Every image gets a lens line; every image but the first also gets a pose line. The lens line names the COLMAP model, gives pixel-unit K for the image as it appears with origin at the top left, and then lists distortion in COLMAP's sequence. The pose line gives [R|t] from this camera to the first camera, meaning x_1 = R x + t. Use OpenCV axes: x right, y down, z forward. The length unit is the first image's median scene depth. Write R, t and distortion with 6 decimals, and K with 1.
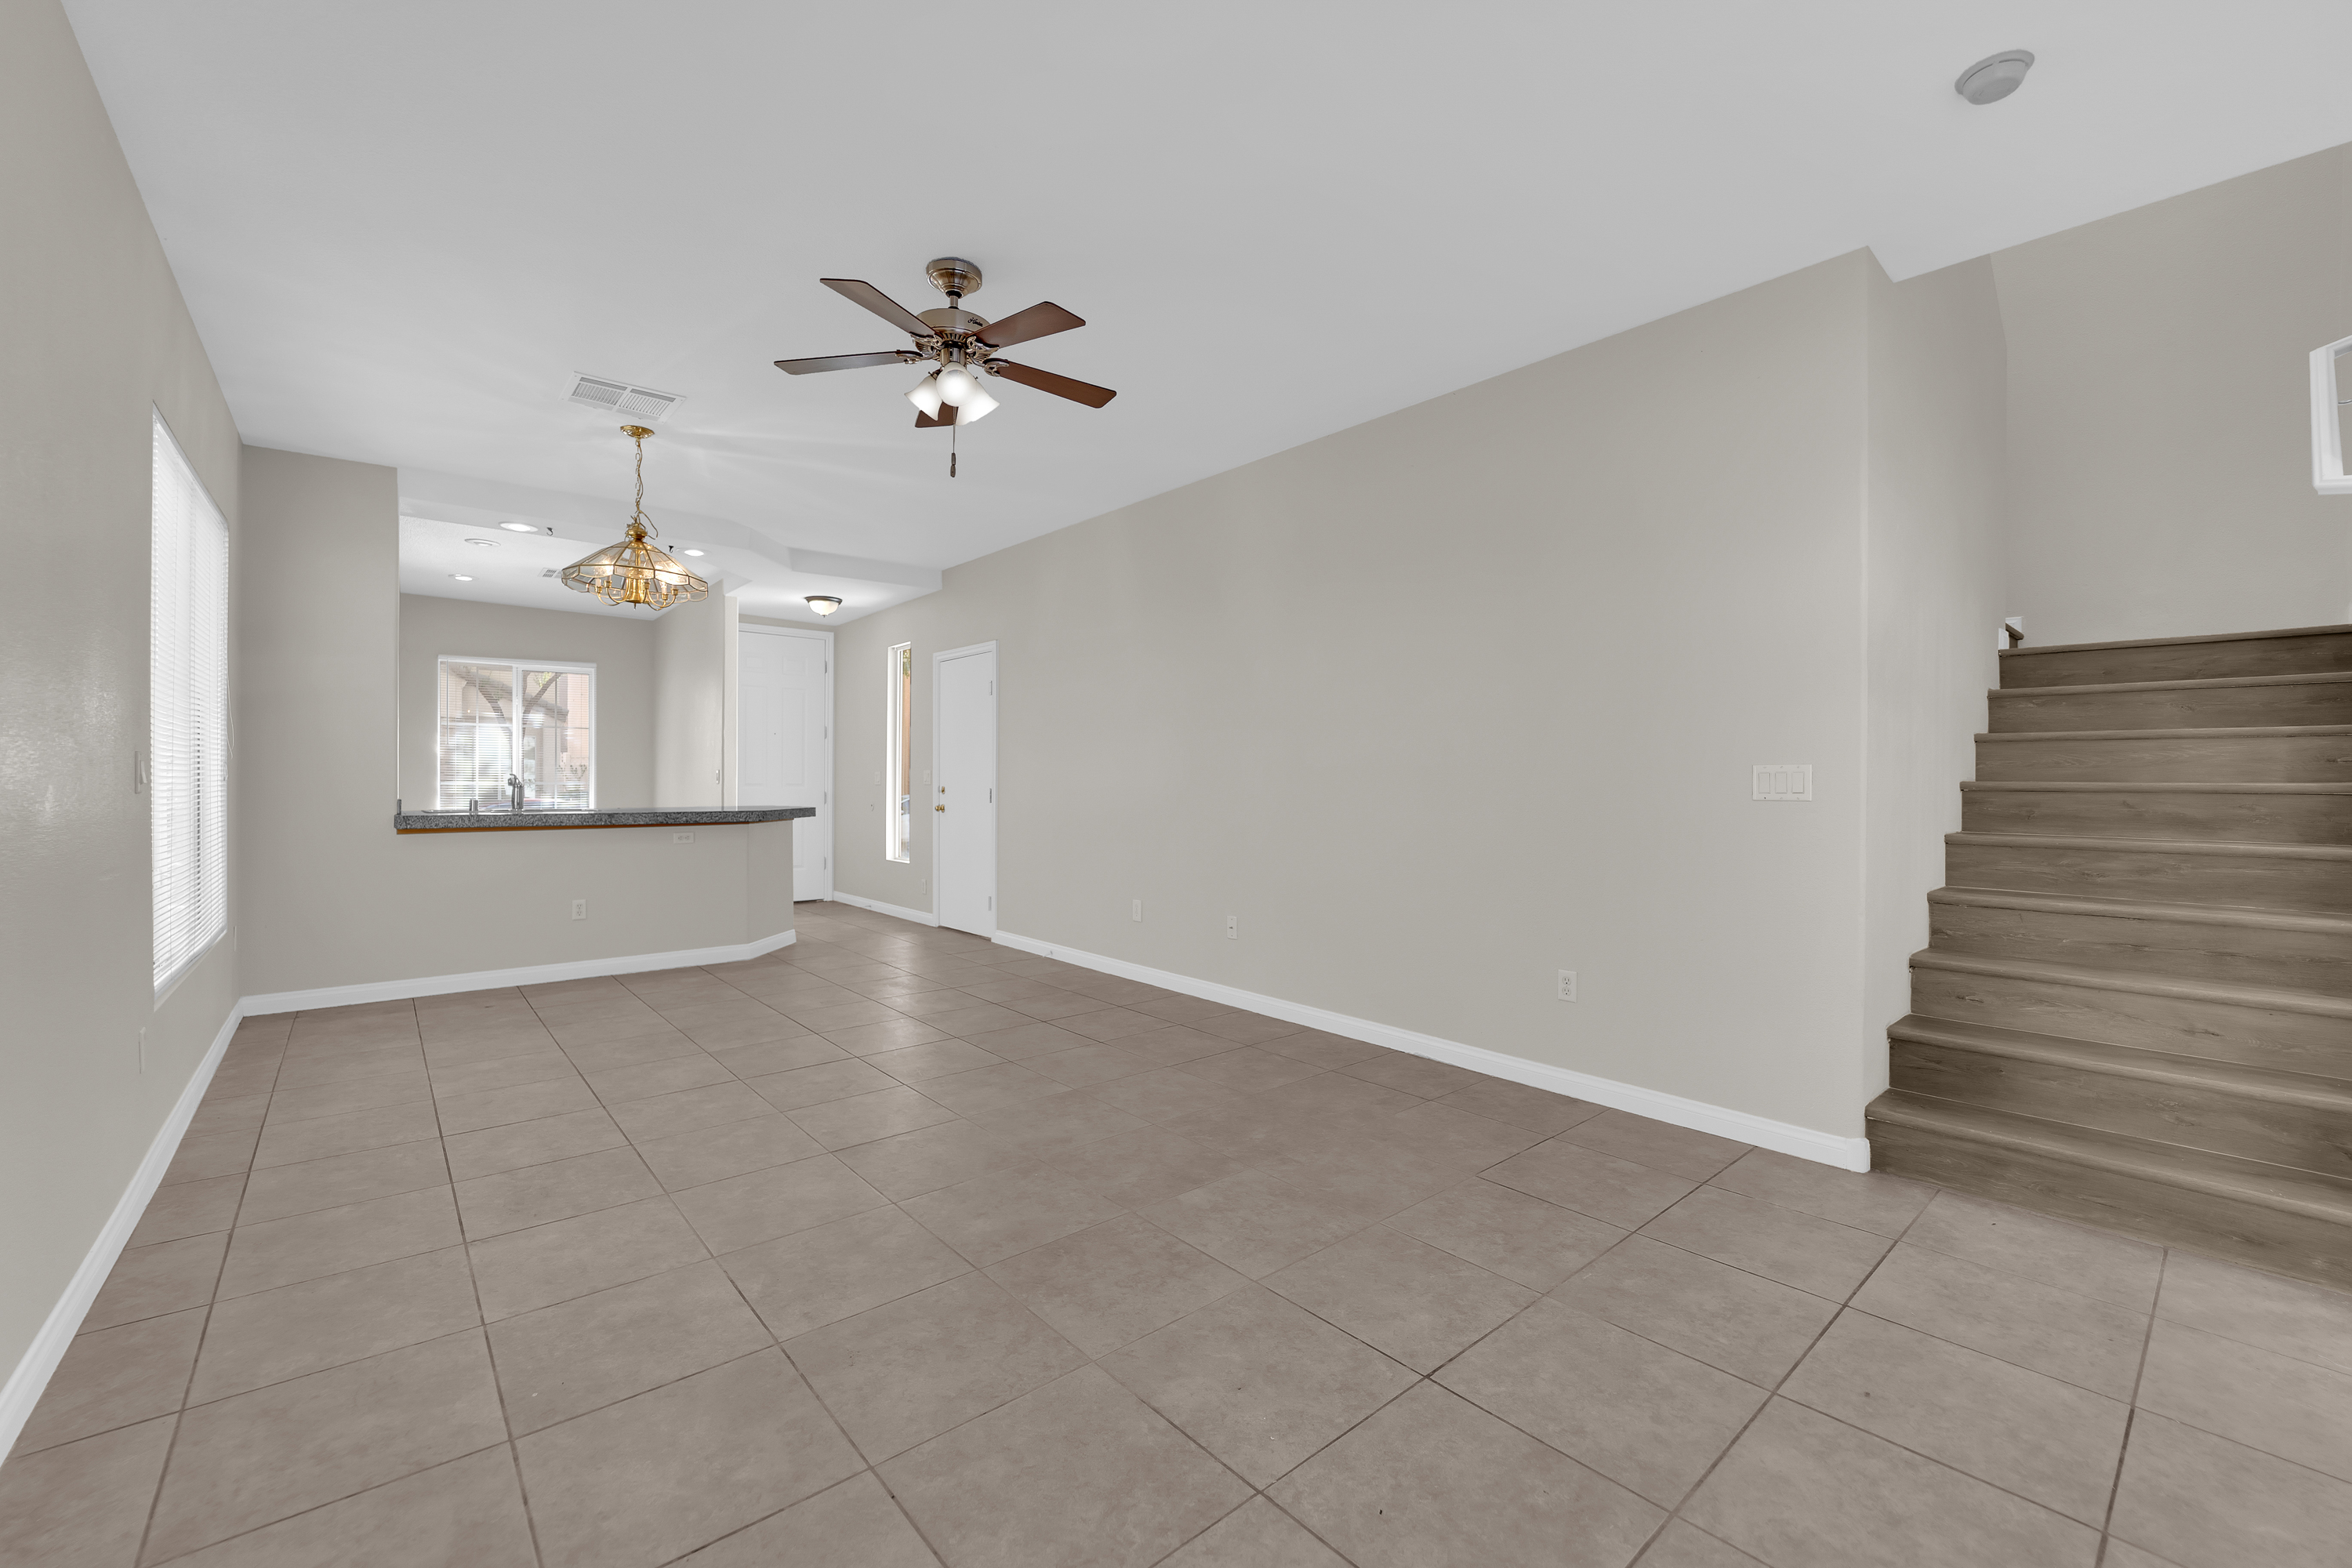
lens RADIAL K [[964.4, 0, 1168.8], [0, 964.4, 776.8], [0, 0, 1]] dist [-0.001066, -0.012028]
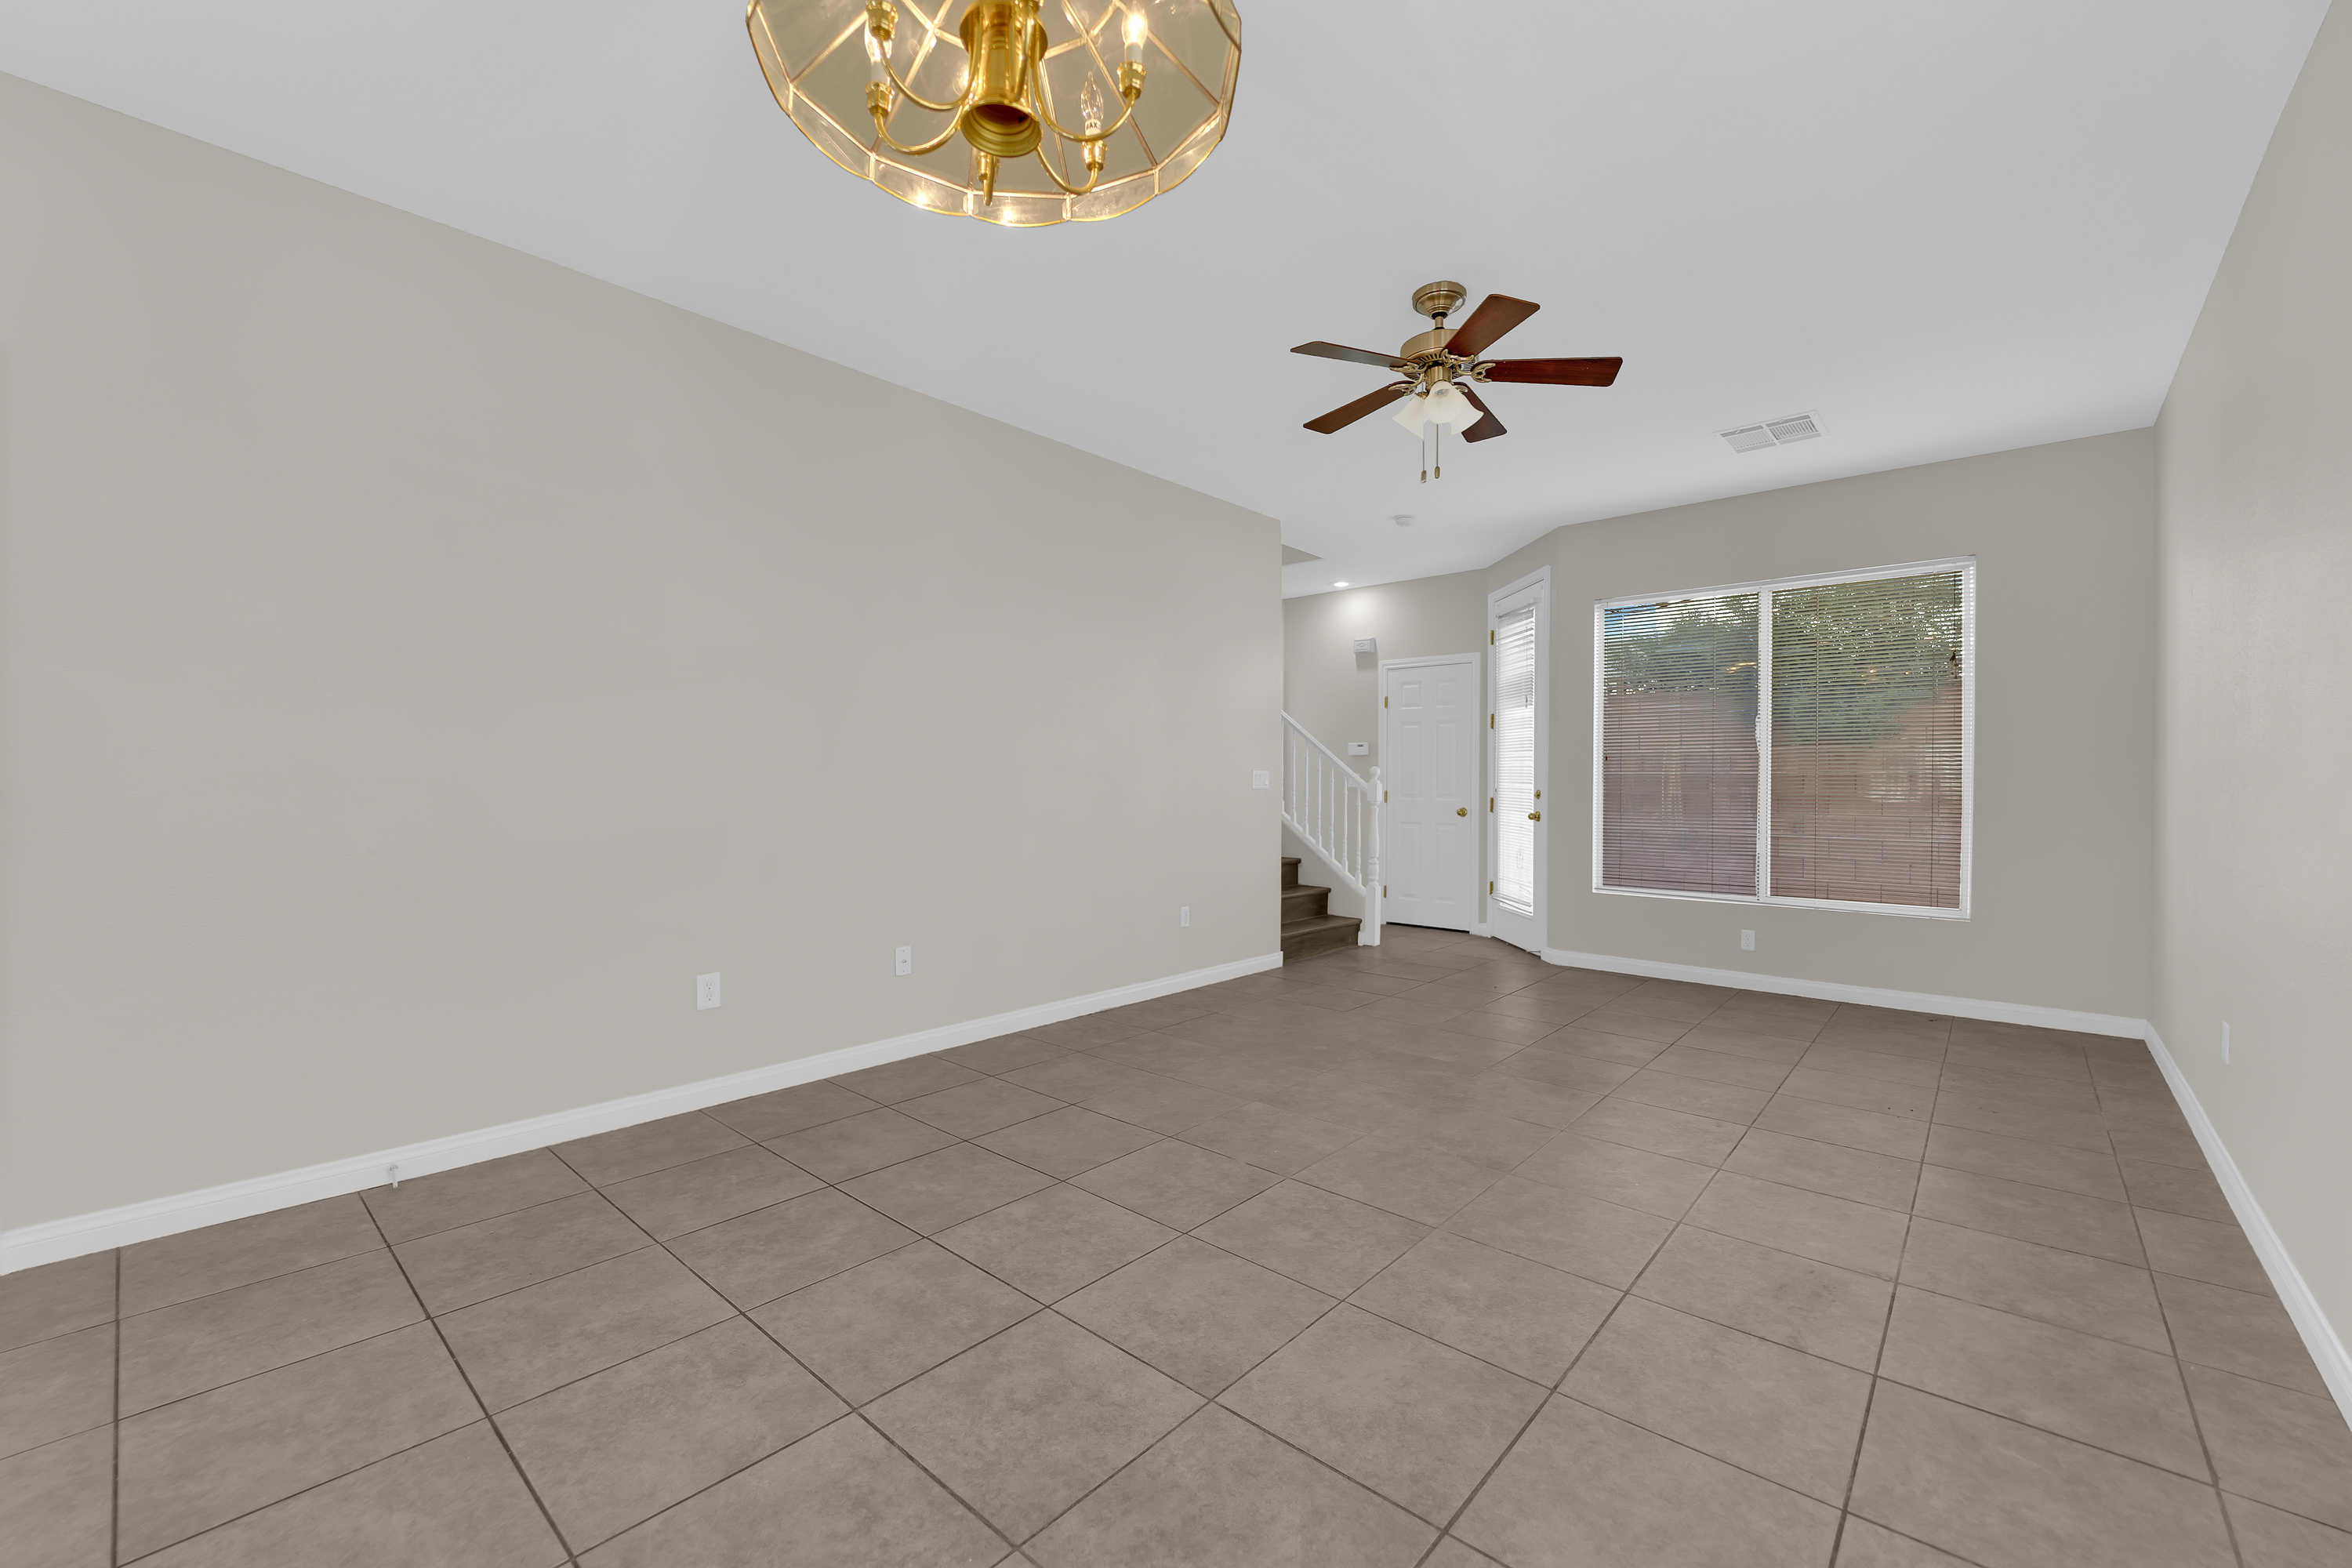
lens RADIAL K [[944.7, 0, 1169.1], [0, 944.7, 785.8], [0, 0, 1]] dist [-0.010121, -0.005433]
pose [[-0.144328, -0.011699, 0.989461, -1.267213], [-0.009292, 0.999902, 0.010467, -0.002258], [-0.989486, -0.007683, -0.144423, 1.523427]]
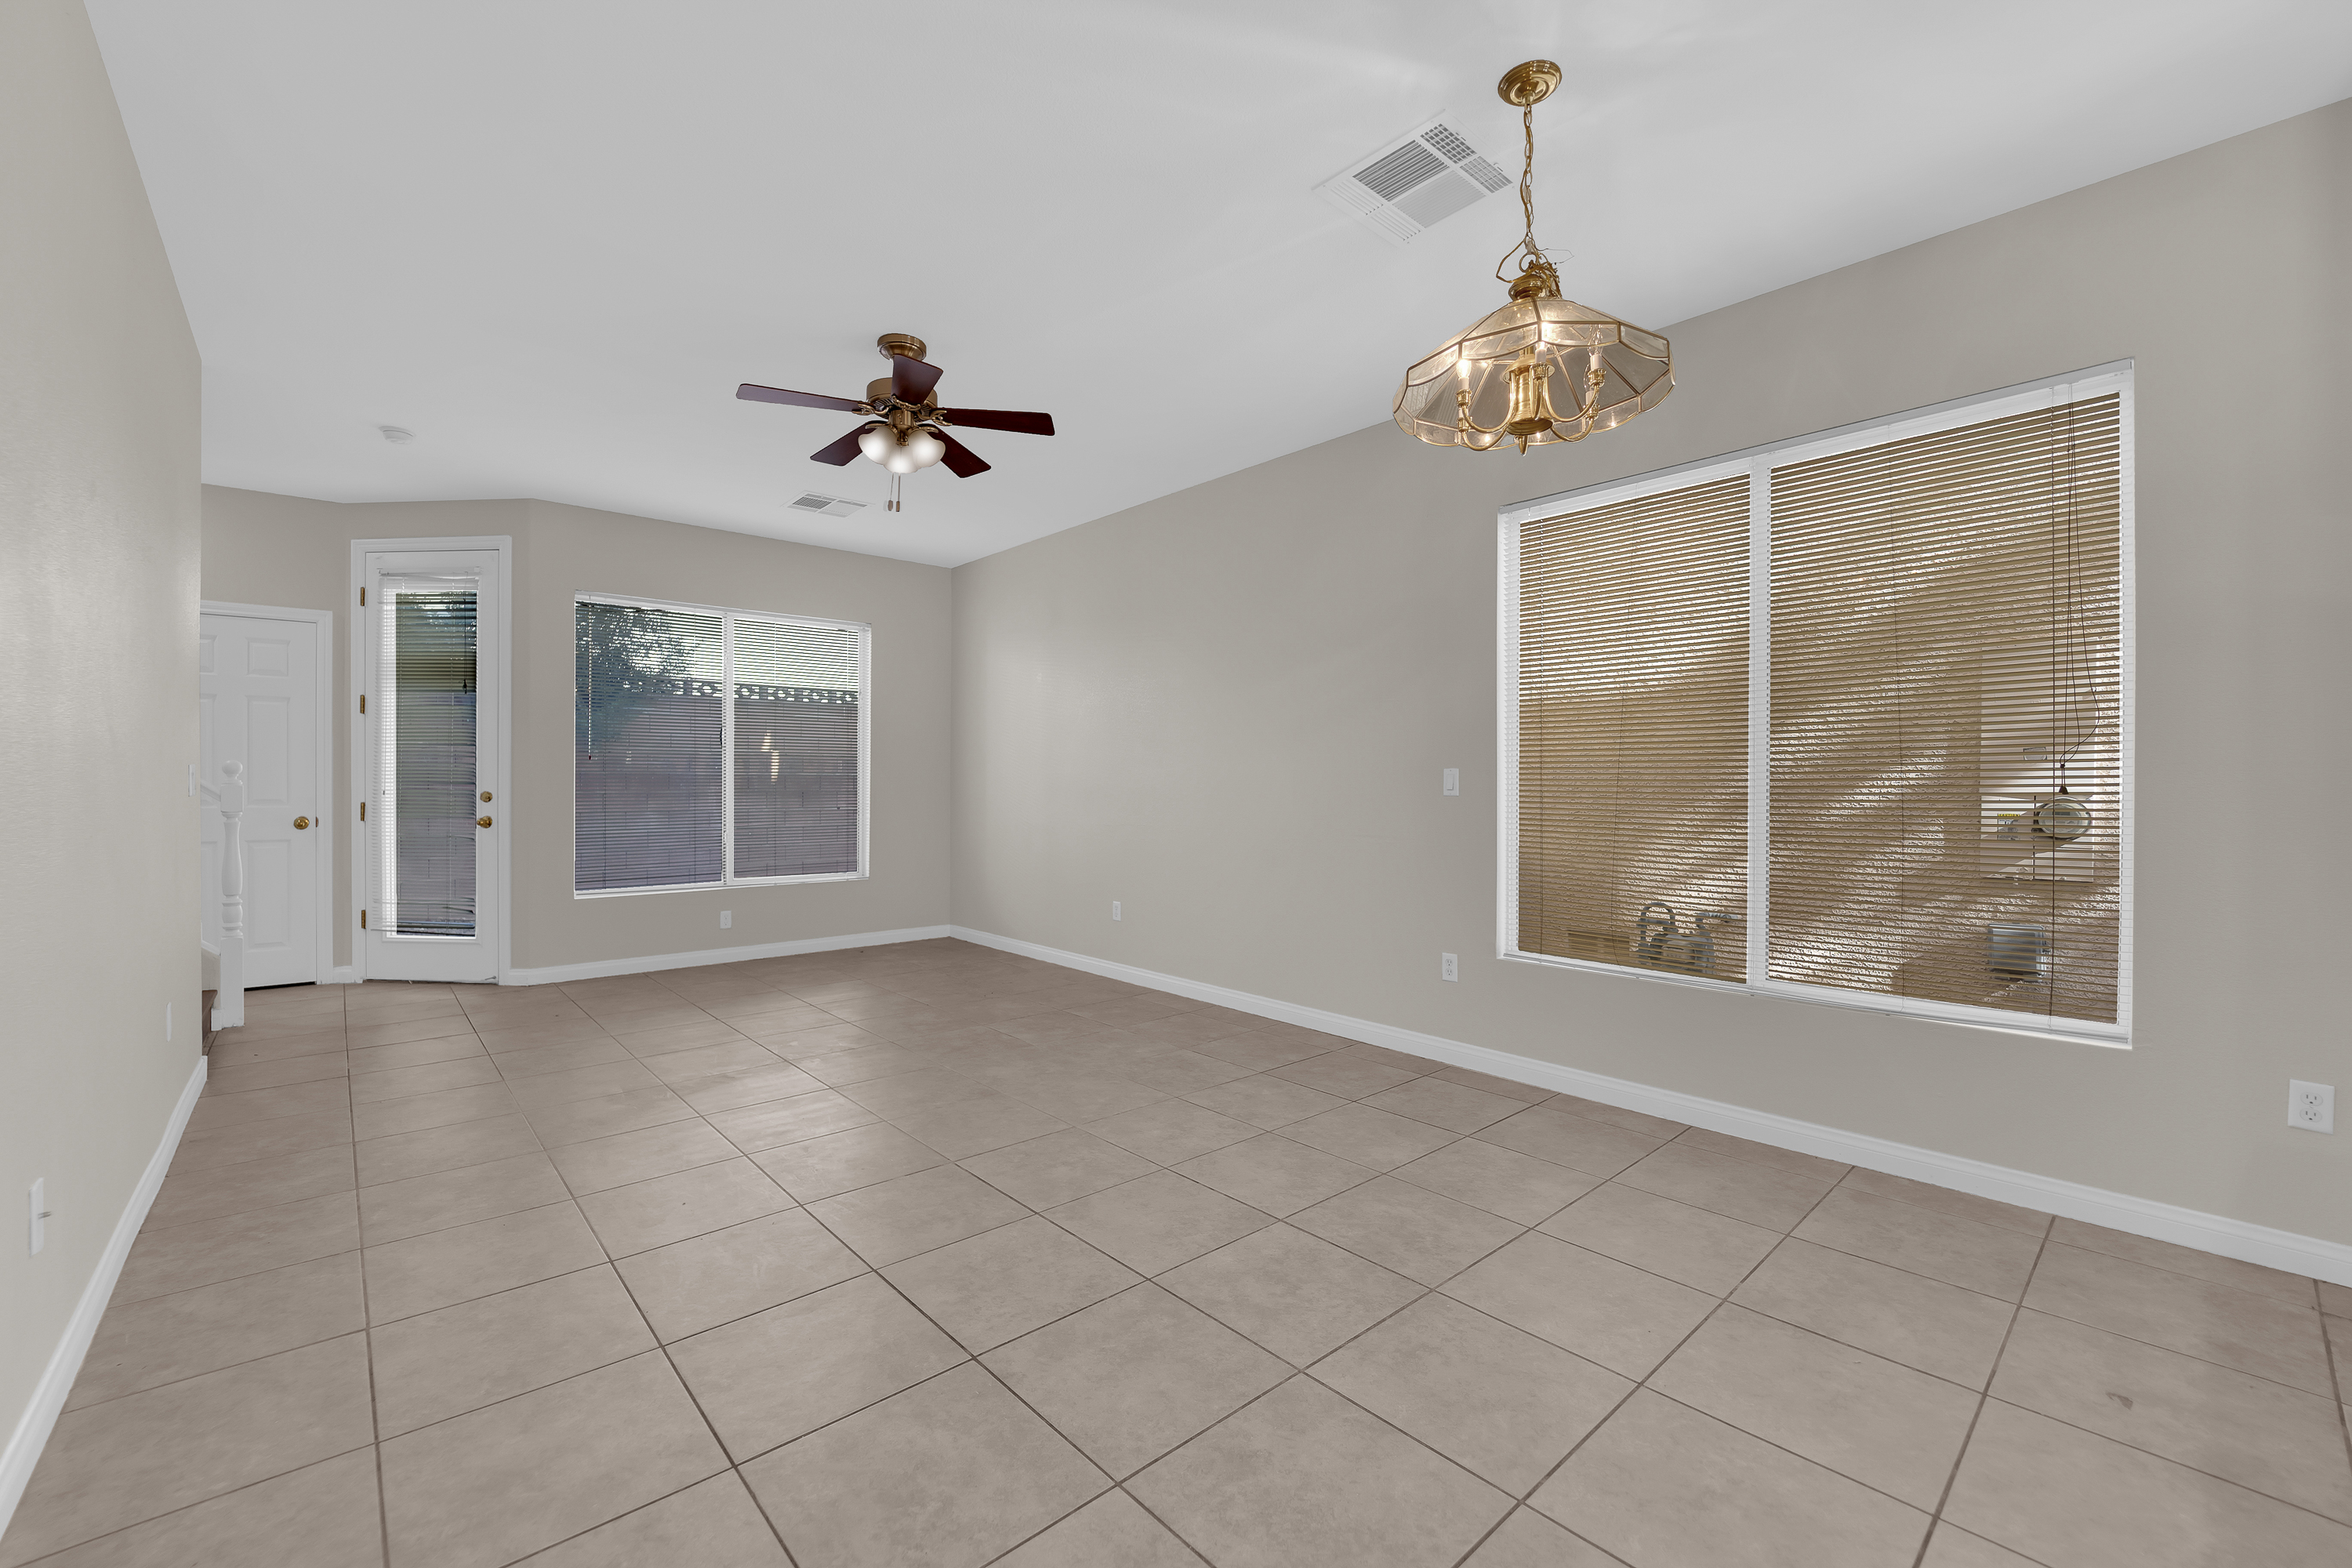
lens RADIAL K [[944.7, 0, 1169.1], [0, 944.7, 785.8], [0, 0, 1]] dist [-0.010121, -0.005433]
pose [[-0.999625, -0.007044, -0.026444, -0.544226], [-0.007058, 0.999975, 0.000439, 0.001196], [0.026440, 0.000626, -0.999650, 2.272265]]
